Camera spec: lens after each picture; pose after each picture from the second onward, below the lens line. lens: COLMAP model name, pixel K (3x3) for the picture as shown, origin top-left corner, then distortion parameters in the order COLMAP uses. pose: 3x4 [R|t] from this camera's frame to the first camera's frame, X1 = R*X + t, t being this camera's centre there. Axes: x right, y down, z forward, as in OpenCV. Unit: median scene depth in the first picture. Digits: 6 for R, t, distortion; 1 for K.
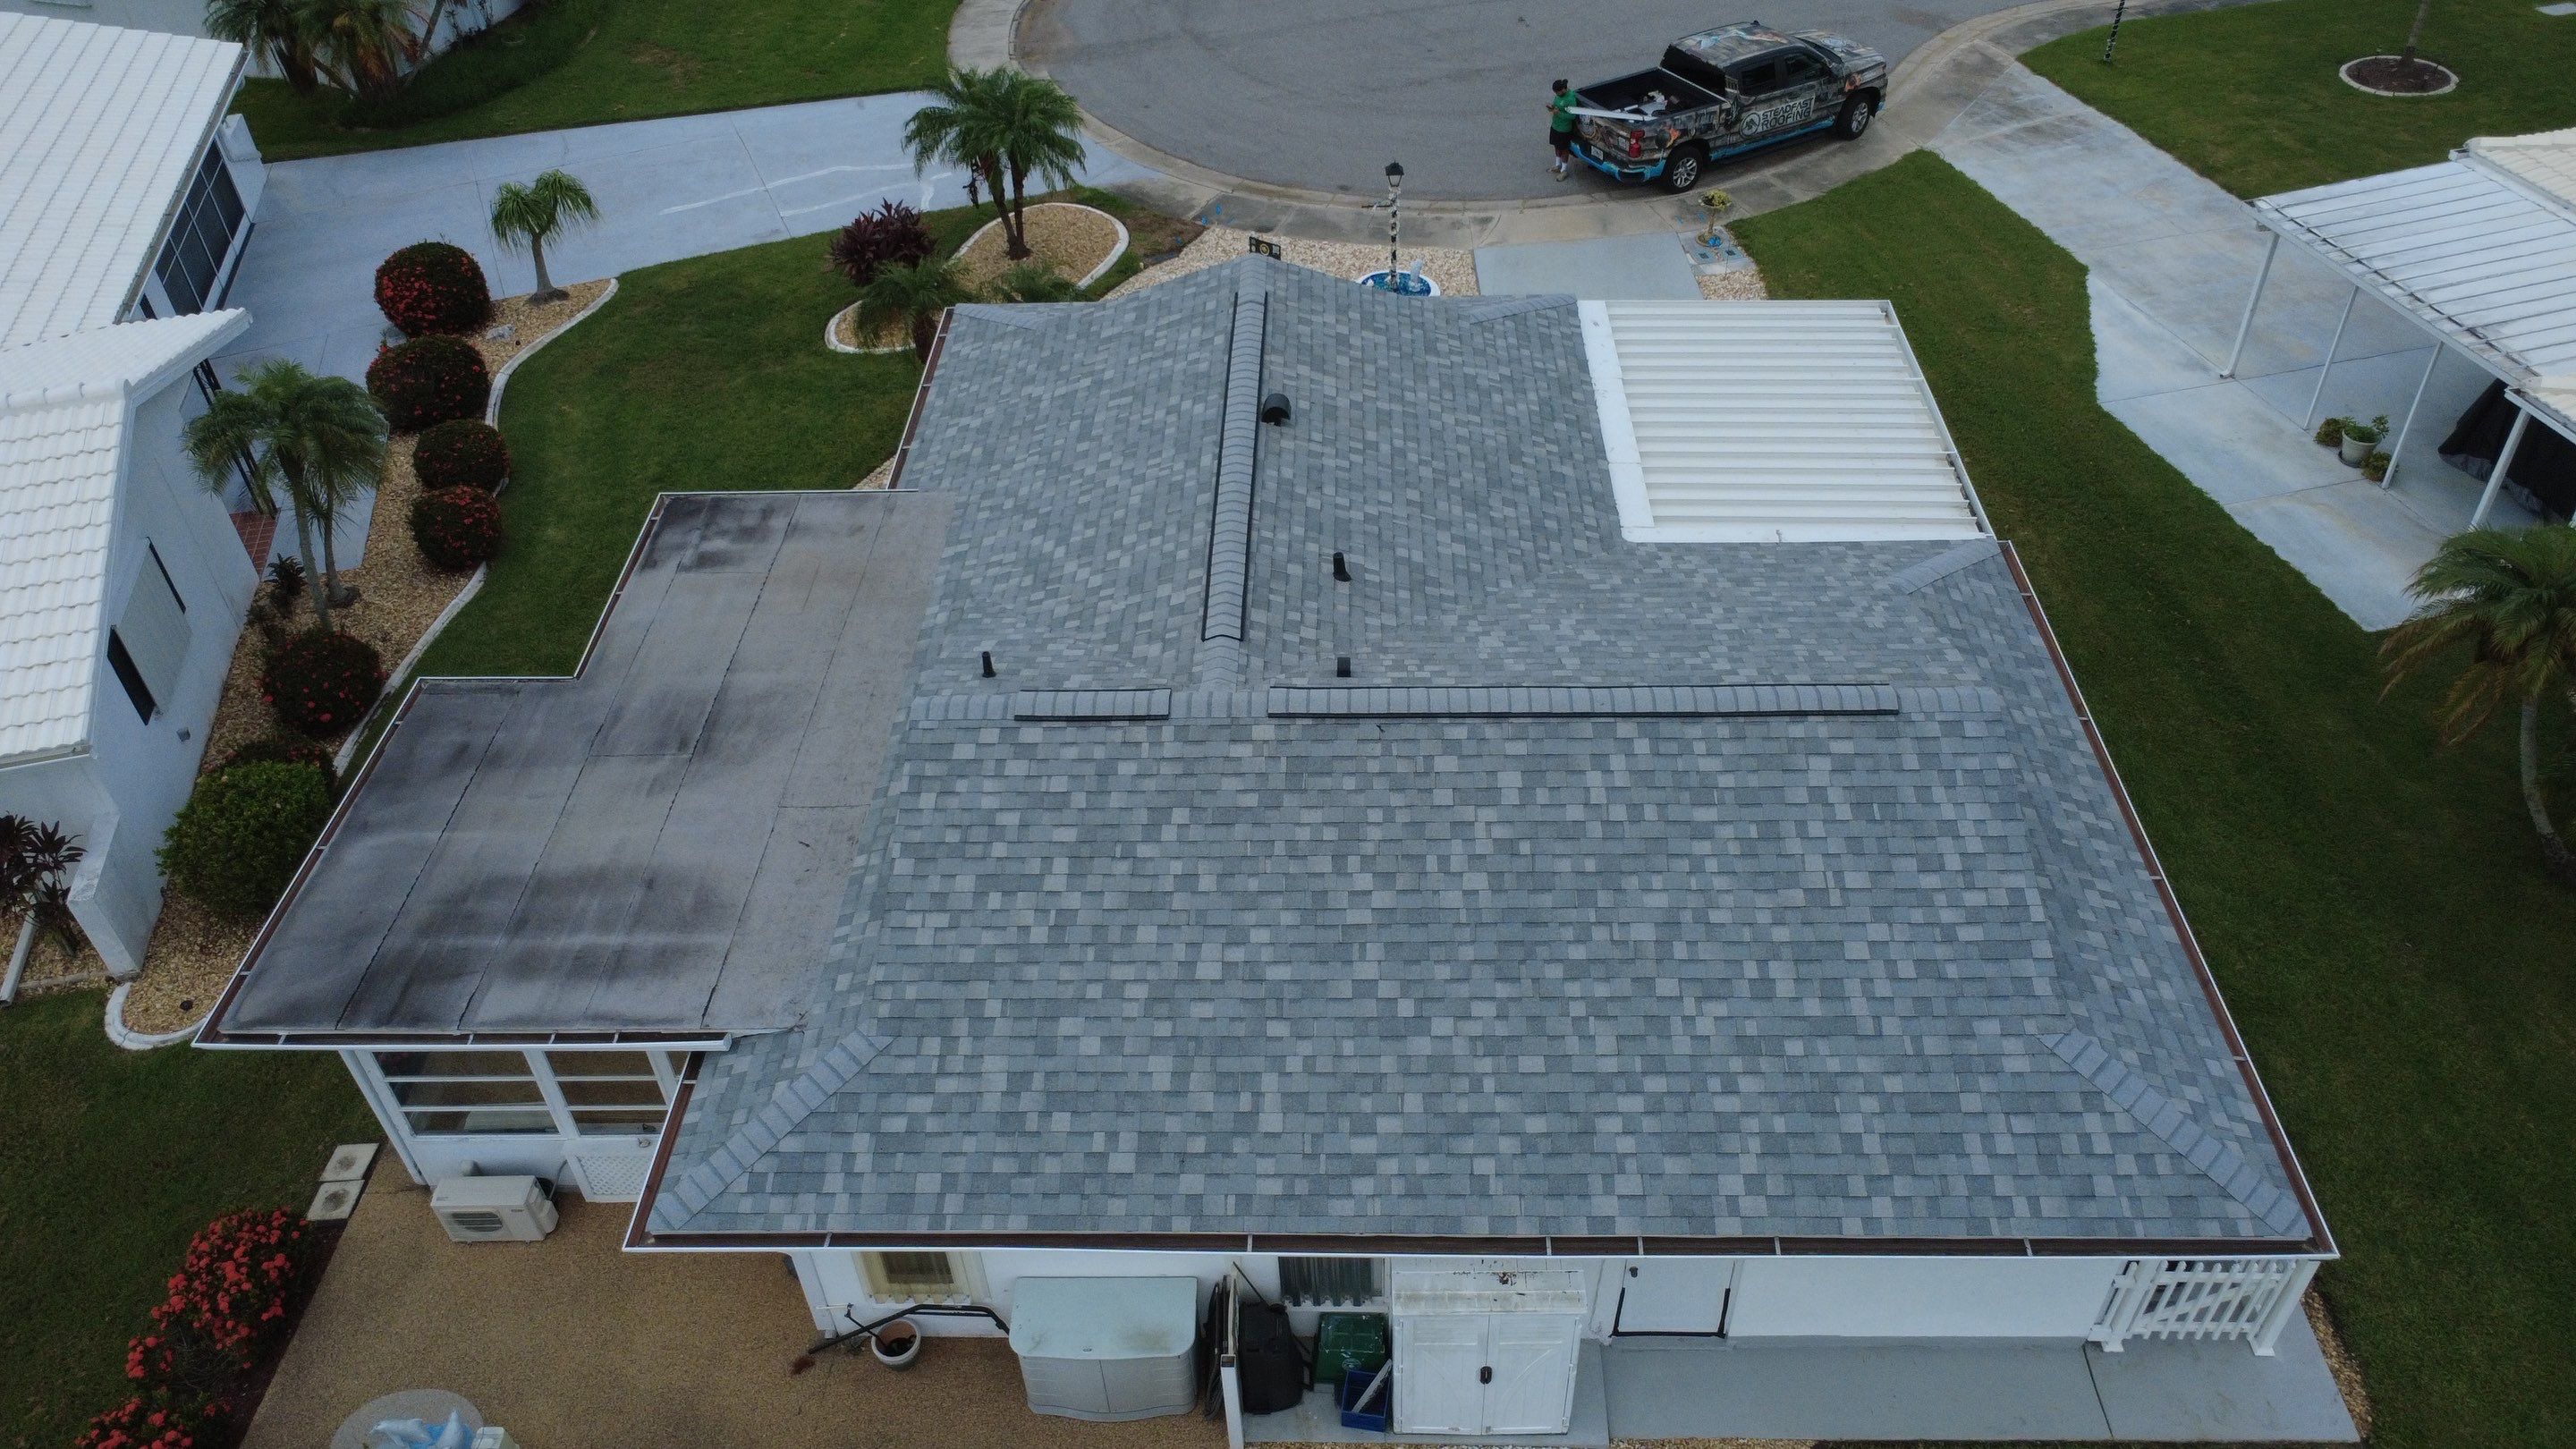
lens RADIAL K [[1874.3, 0, 1283.6], [0, 1874.3, 719.9], [0, 0, 1]] dist [-0.002740, 0.004891]
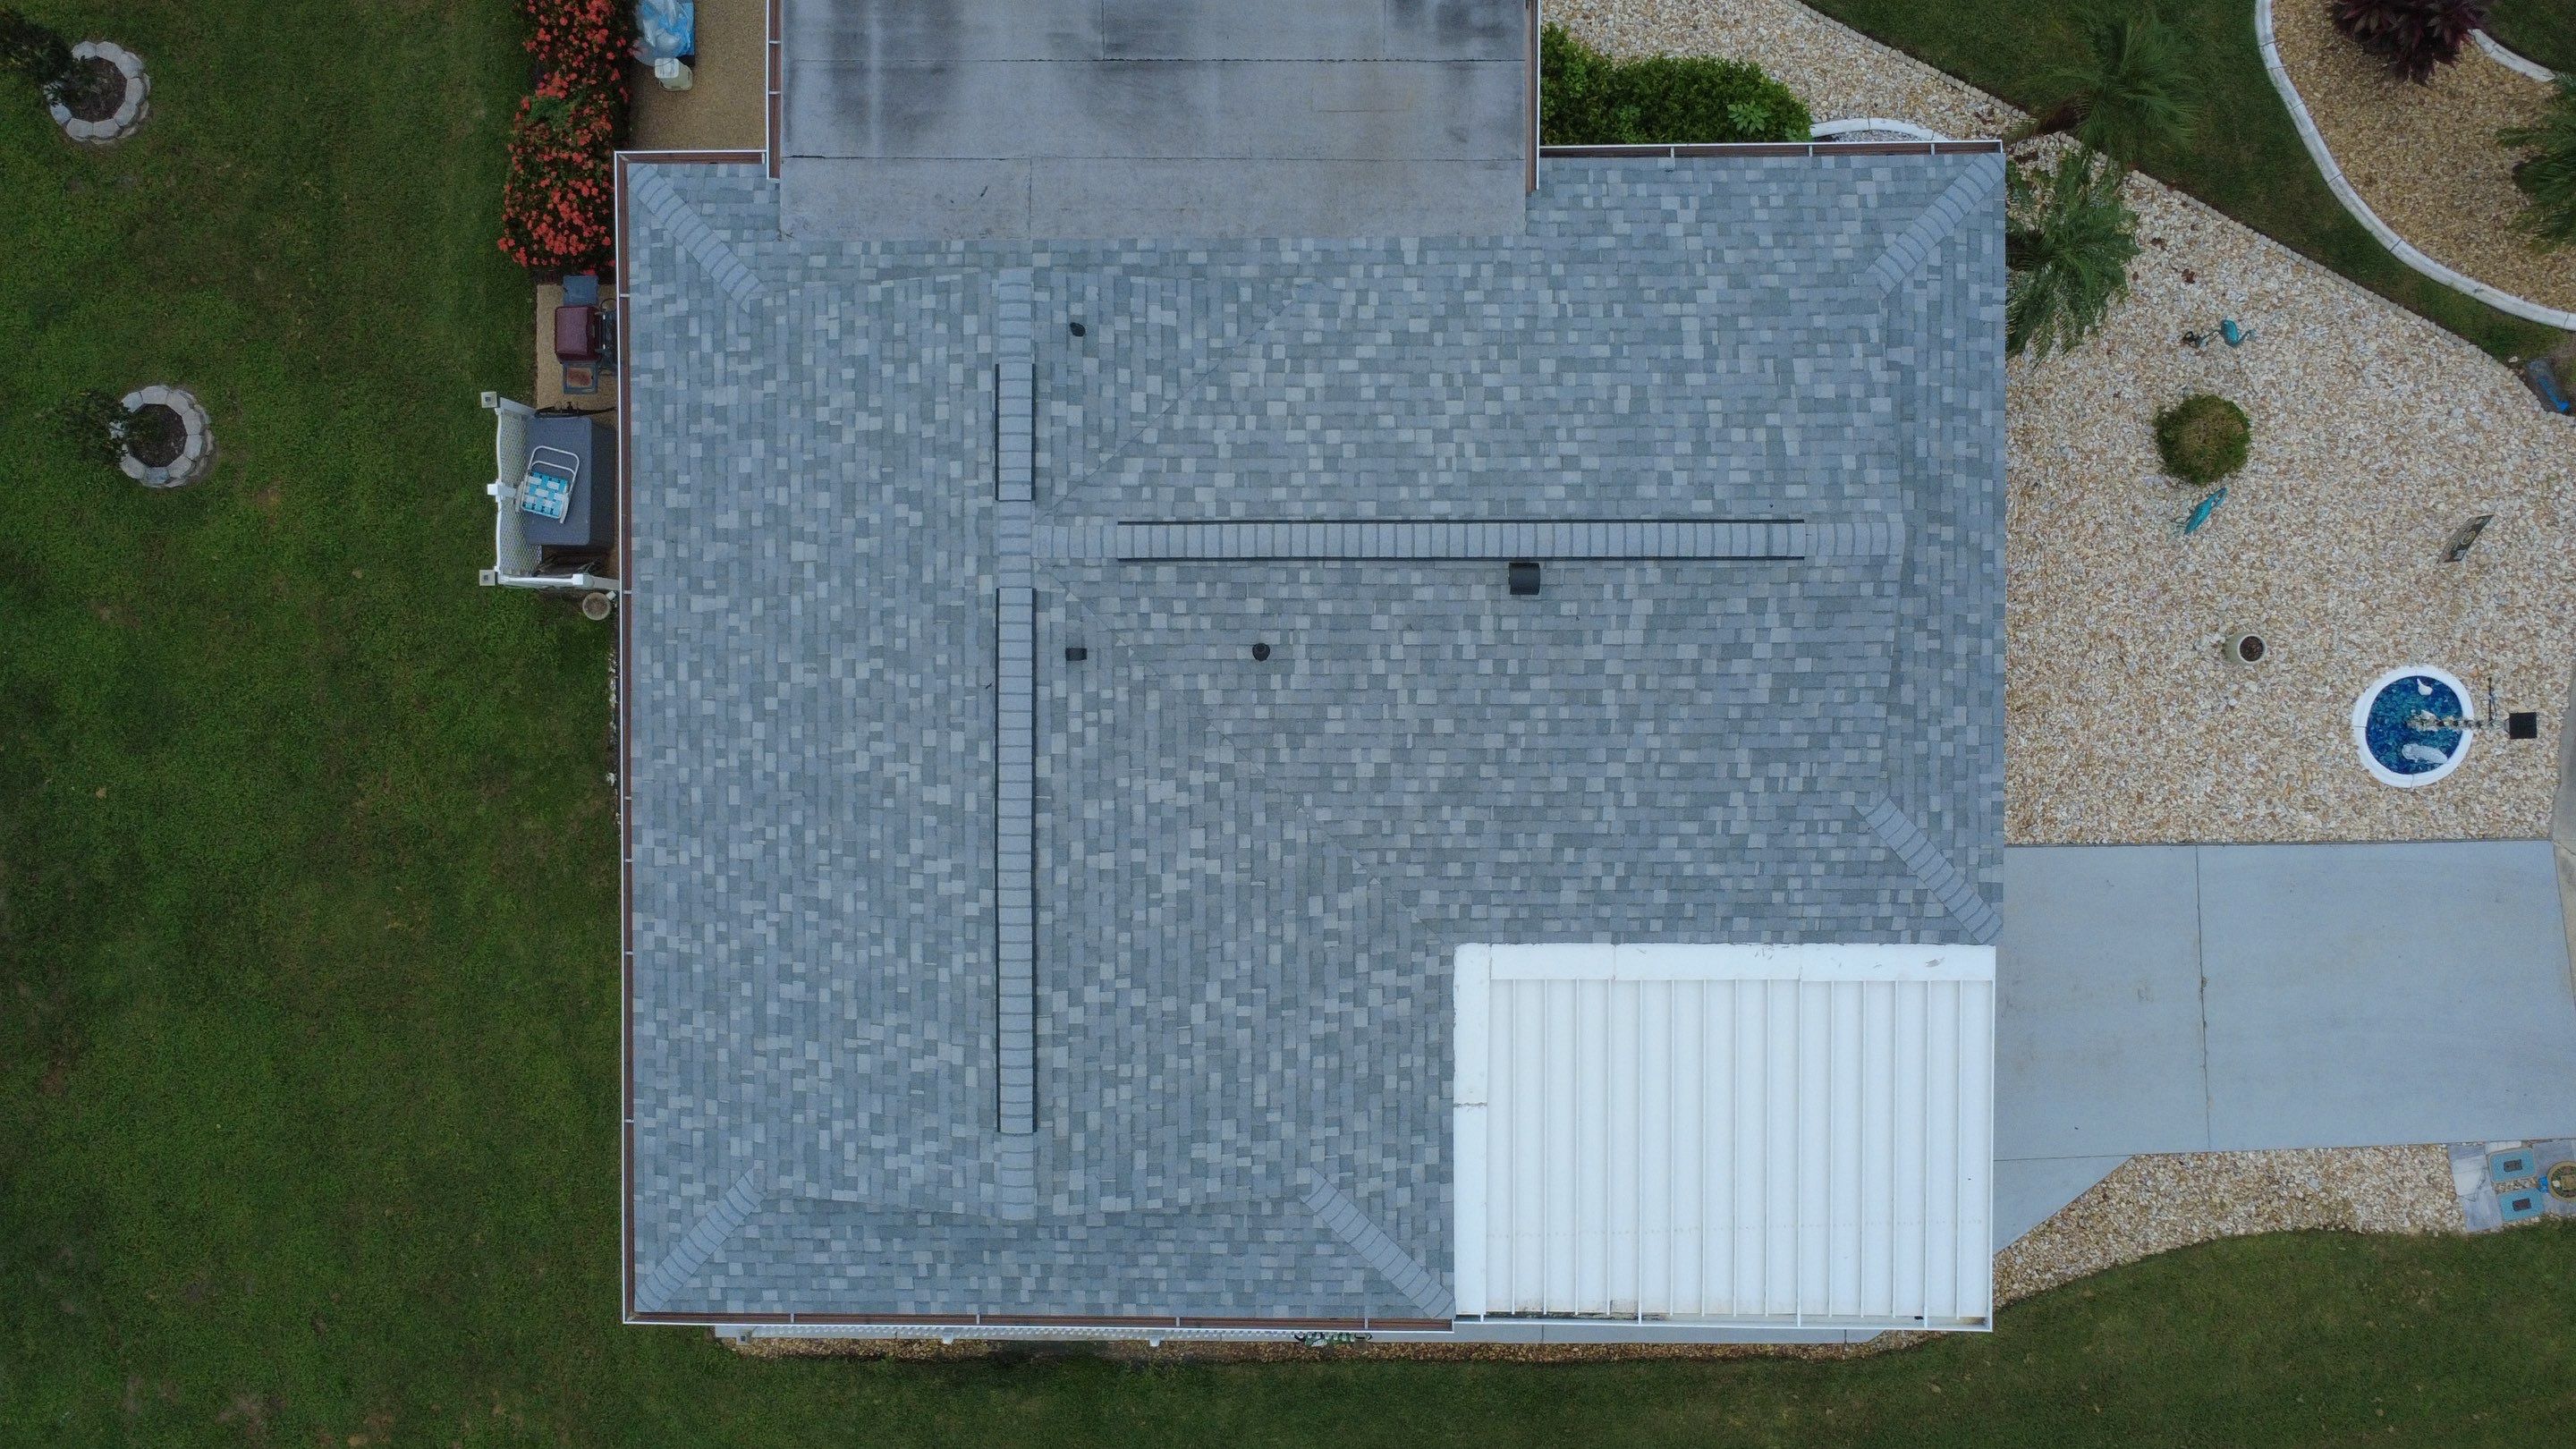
lens RADIAL K [[1874.3, 0, 1283.6], [0, 1874.3, 719.9], [0, 0, 1]] dist [-0.002740, 0.004891]
pose [[0.028441, 0.998546, 0.045804, 0.025032], [-0.623981, -0.018063, 0.781231, -1.025805], [0.780922, -0.050800, 0.622560, 0.430500]]
